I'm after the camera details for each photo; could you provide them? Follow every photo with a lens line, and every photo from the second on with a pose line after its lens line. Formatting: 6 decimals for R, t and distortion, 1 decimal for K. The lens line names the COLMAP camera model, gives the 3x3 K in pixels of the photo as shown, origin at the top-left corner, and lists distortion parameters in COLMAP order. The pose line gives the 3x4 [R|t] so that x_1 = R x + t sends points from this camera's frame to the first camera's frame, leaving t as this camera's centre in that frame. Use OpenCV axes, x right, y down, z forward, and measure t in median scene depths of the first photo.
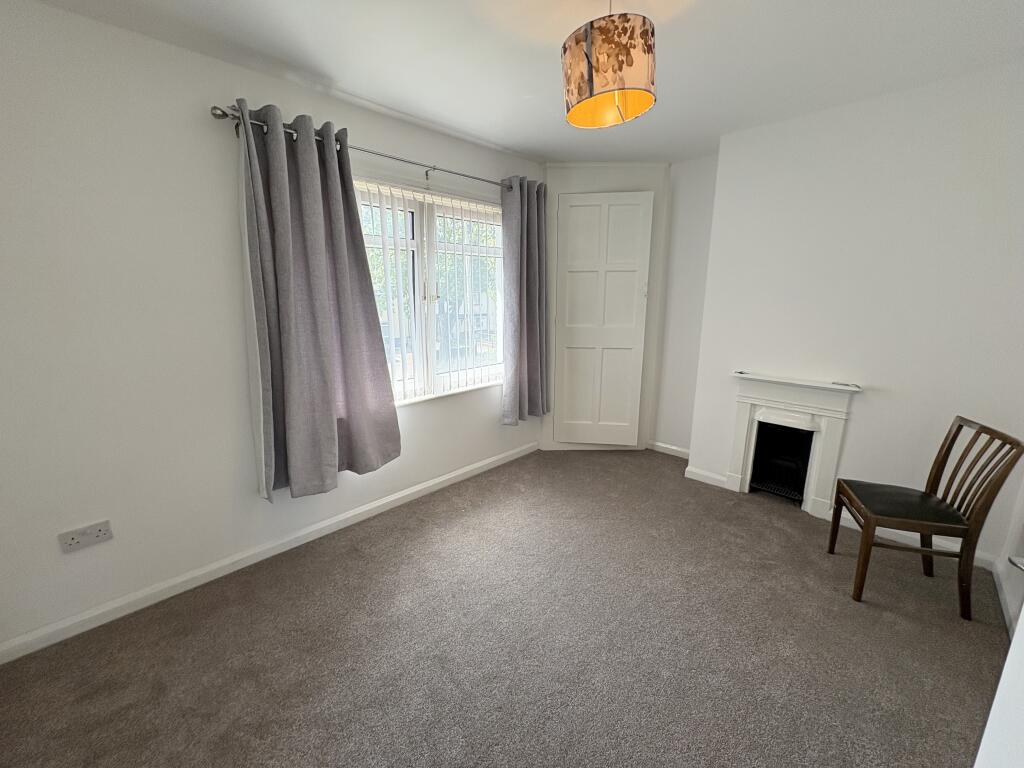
lens RADIAL K [[415.1, 0, 512.0], [0, 415.1, 384.0], [0, 0, 1]] dist [0.000575, 0.000078]
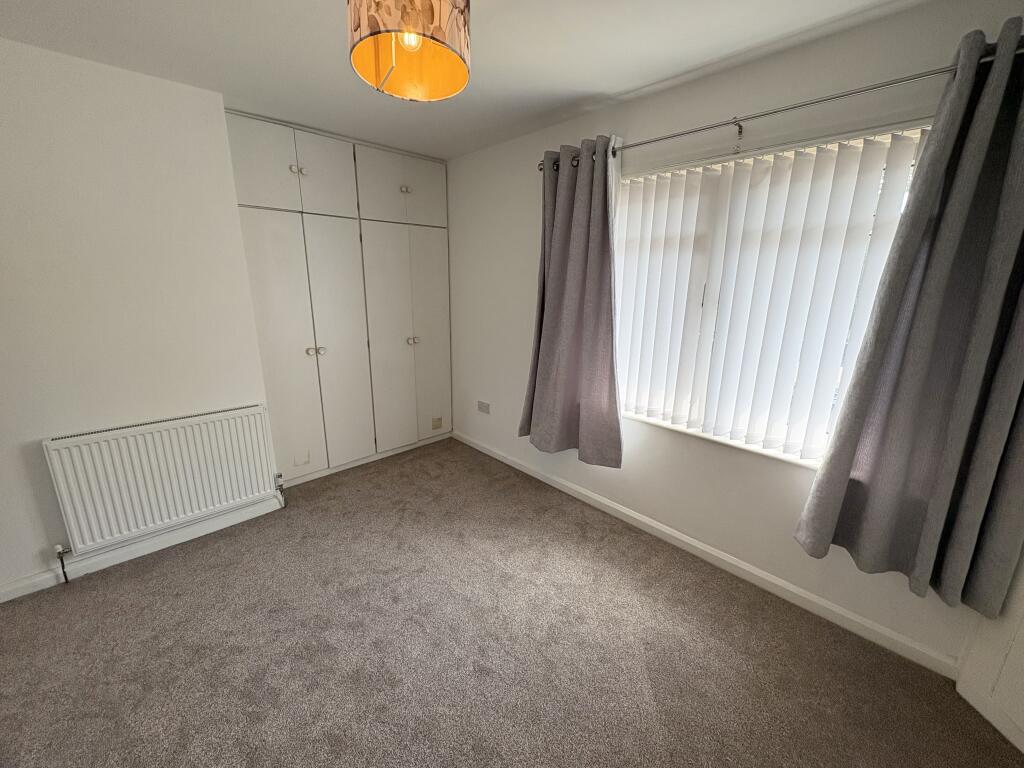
lens RADIAL K [[415.1, 0, 512.0], [0, 415.1, 384.0], [0, 0, 1]] dist [0.000575, 0.000078]
pose [[-0.039241, 0.247399, -0.968119, 0.616539], [-0.232683, 0.939968, 0.249636, -0.188490], [0.971761, 0.235060, 0.020680, 0.721268]]
